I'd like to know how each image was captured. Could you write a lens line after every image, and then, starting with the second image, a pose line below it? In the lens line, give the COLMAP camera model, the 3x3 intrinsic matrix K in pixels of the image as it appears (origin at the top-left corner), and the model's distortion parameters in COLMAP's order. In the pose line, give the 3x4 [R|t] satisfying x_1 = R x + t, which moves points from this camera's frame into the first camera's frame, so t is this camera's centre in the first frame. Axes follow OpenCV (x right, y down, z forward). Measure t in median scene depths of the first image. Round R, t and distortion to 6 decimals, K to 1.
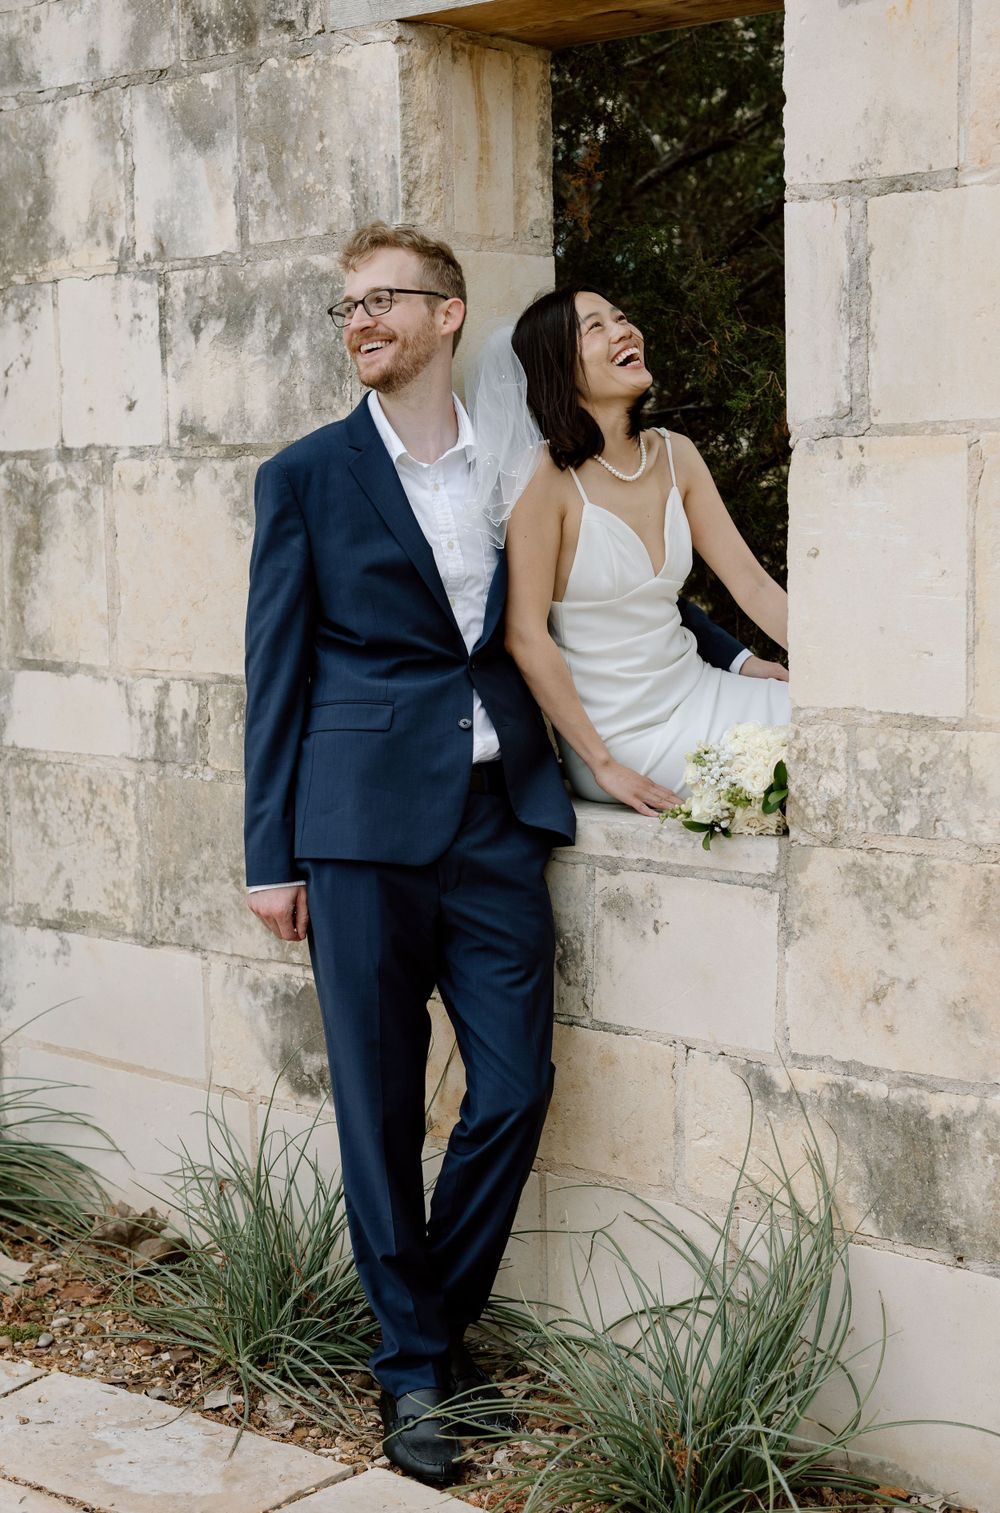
lens RADIAL K [[2392.7, 0, 500.0], [0, 2392.7, 756.5], [0, 0, 1]] dist [0.024460, 0.076093]
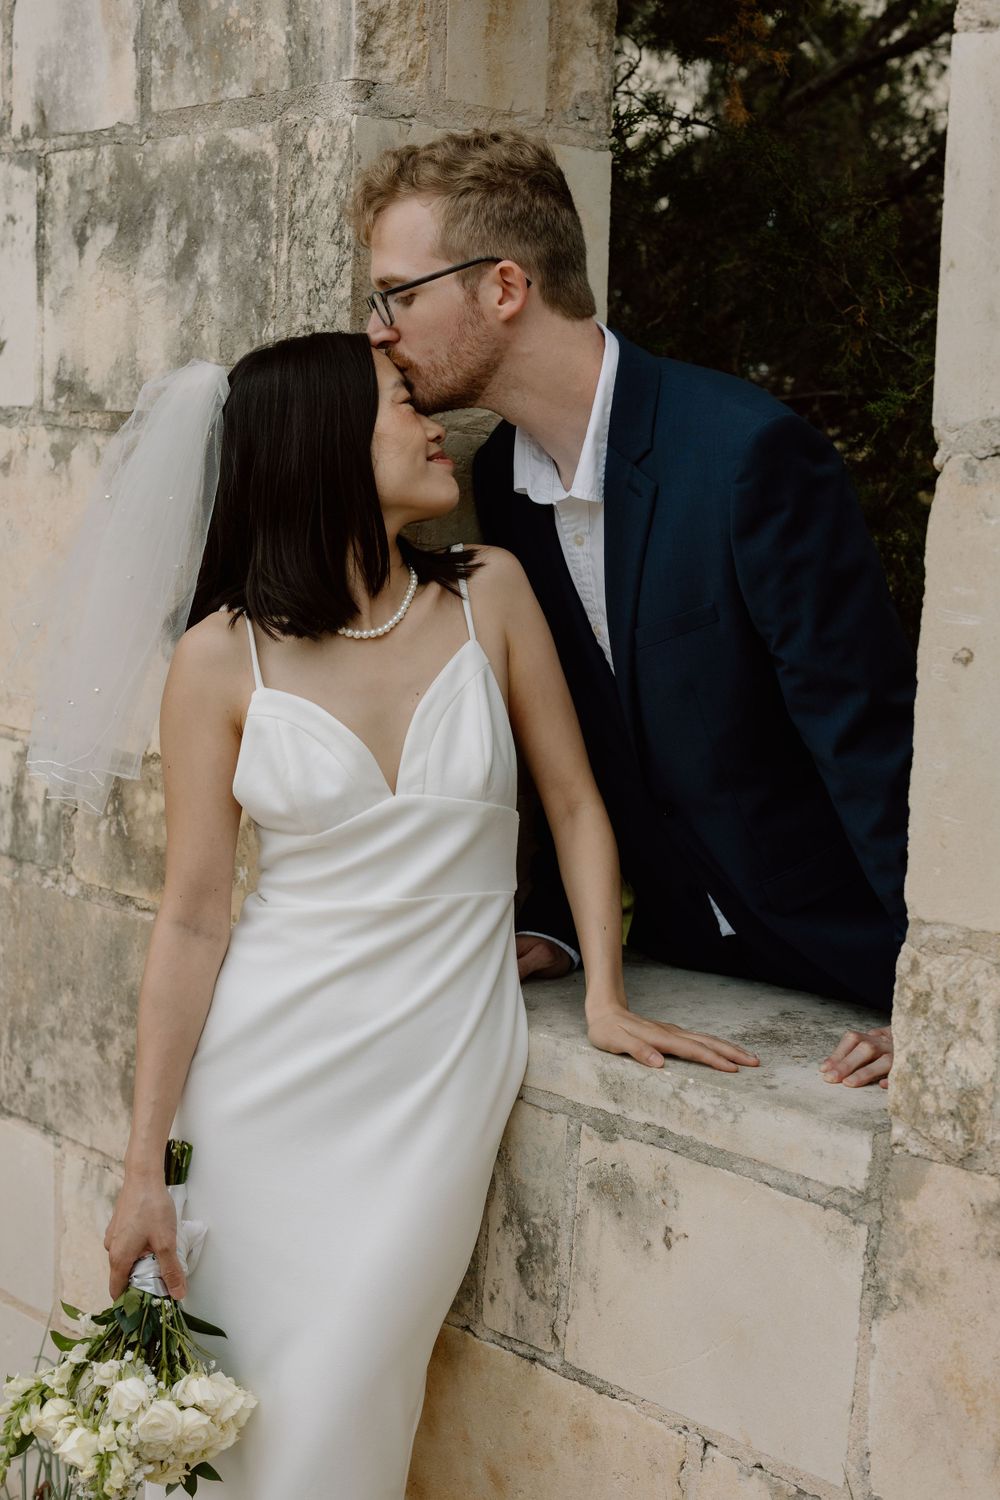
lens RADIAL K [[2234.8, 0, 500.0], [0, 2234.8, 750.0], [0, 0, 1]] dist [0.023106, -0.042565]
pose [[0.993789, 0.065296, -0.090107, 0.059105], [-0.063523, 0.997729, 0.022415, -0.056644], [0.091366, -0.016552, 0.995680, 0.384495]]
